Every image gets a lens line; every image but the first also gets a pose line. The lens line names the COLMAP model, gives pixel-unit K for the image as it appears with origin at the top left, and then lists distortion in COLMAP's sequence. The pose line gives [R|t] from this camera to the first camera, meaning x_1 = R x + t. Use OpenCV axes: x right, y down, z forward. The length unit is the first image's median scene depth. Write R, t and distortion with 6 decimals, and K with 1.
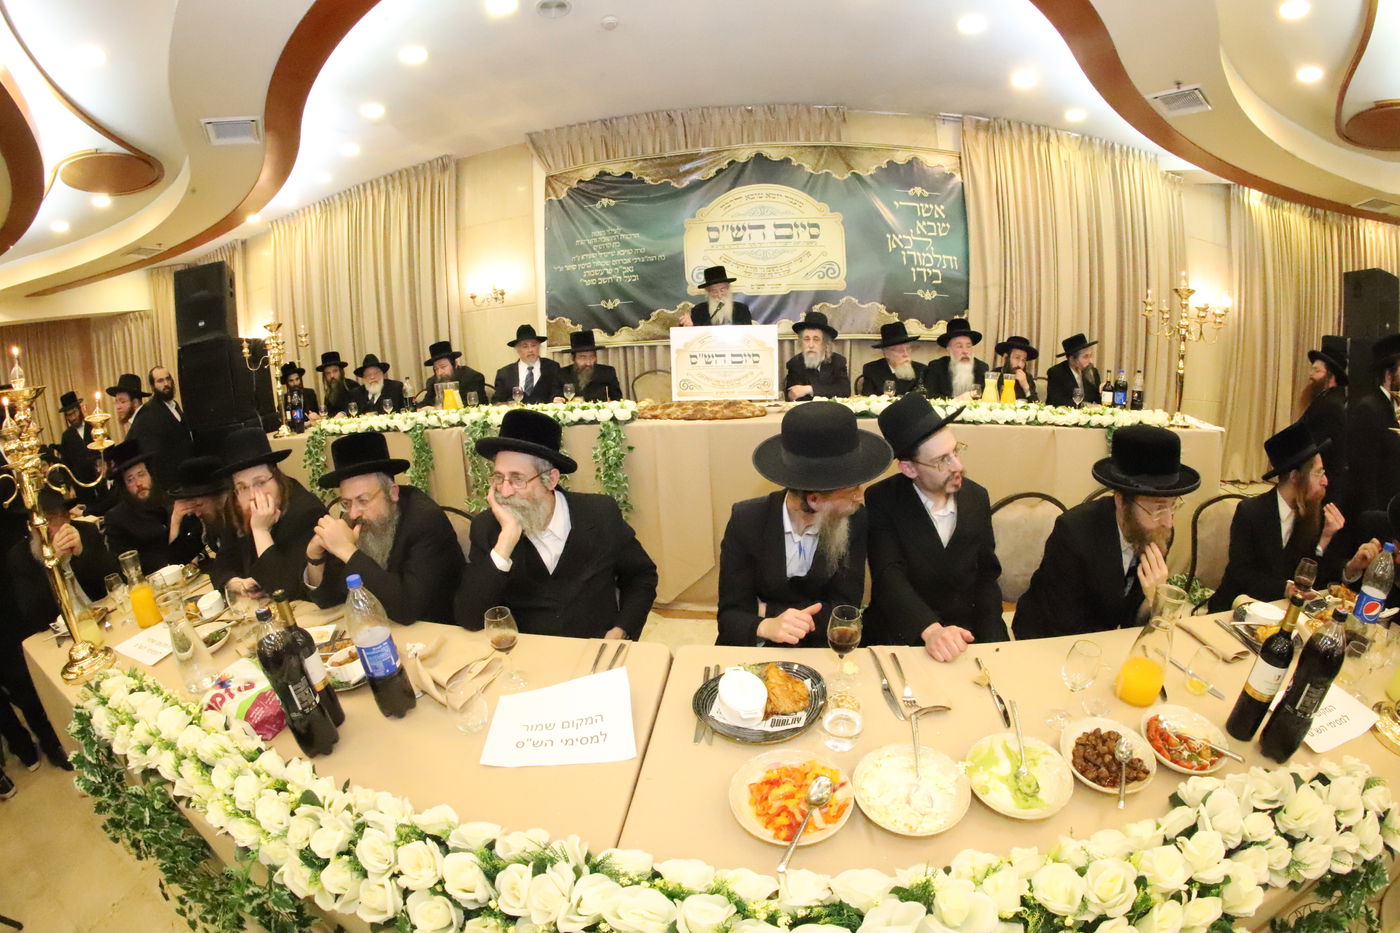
lens RADIAL K [[2410.5, 0, 825.6], [0, 2410.5, 470.1], [0, 0, 1]] dist [-1.889735, 0.065793]
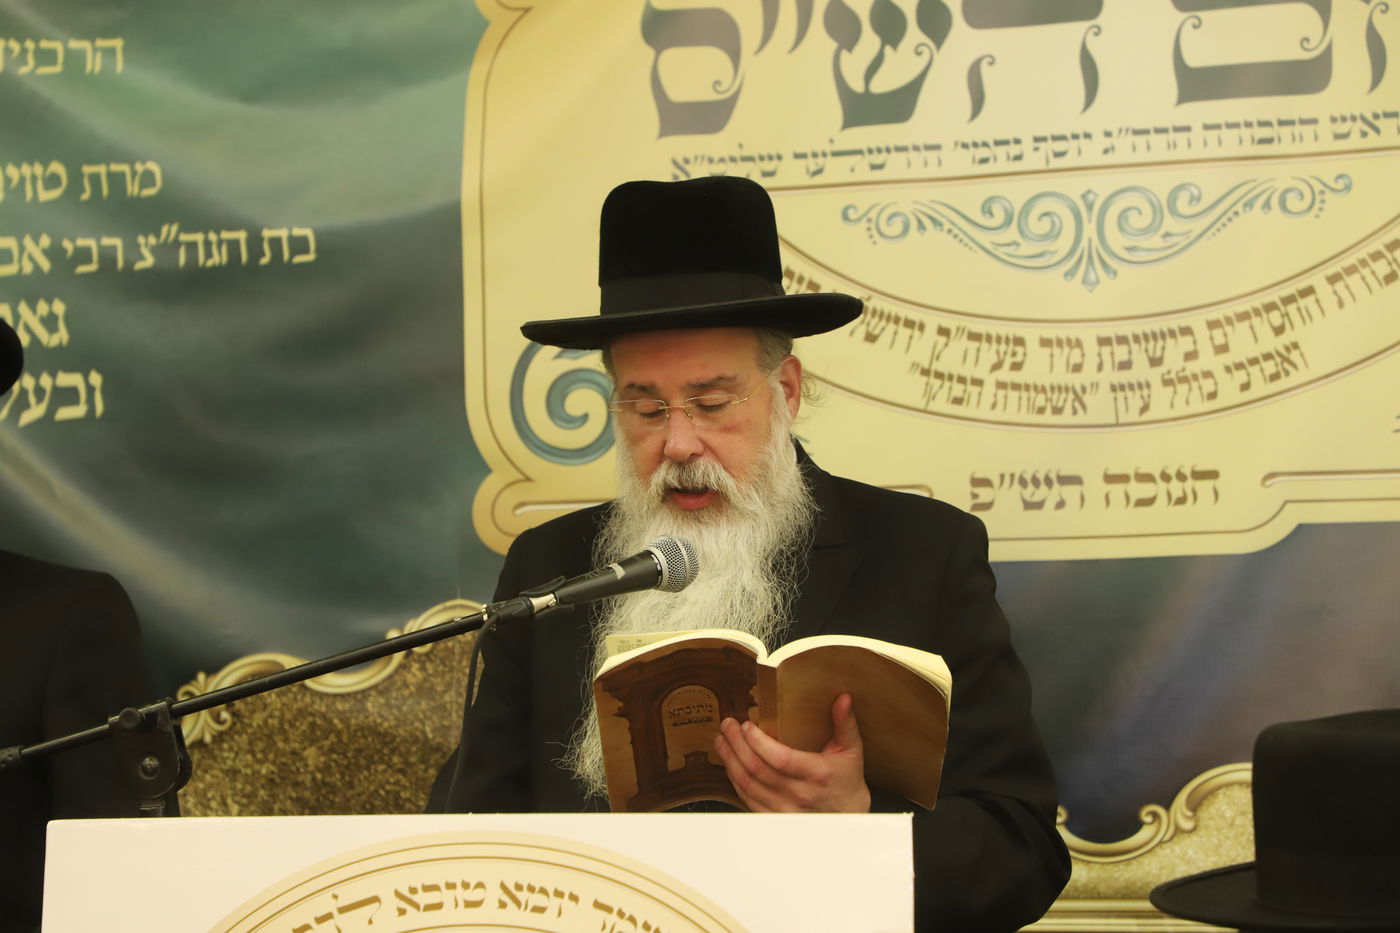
lens RADIAL K [[3888.8, 0, 693.5], [0, 3888.8, 467.5], [0, 0, 1]] dist [0.670937, -0.712363]
pose [[0.985219, 0.029229, -0.168785, -0.010992], [-0.096487, 0.908847, -0.405818, 0.006772], [0.141538, 0.416105, 0.898234, 0.813099]]
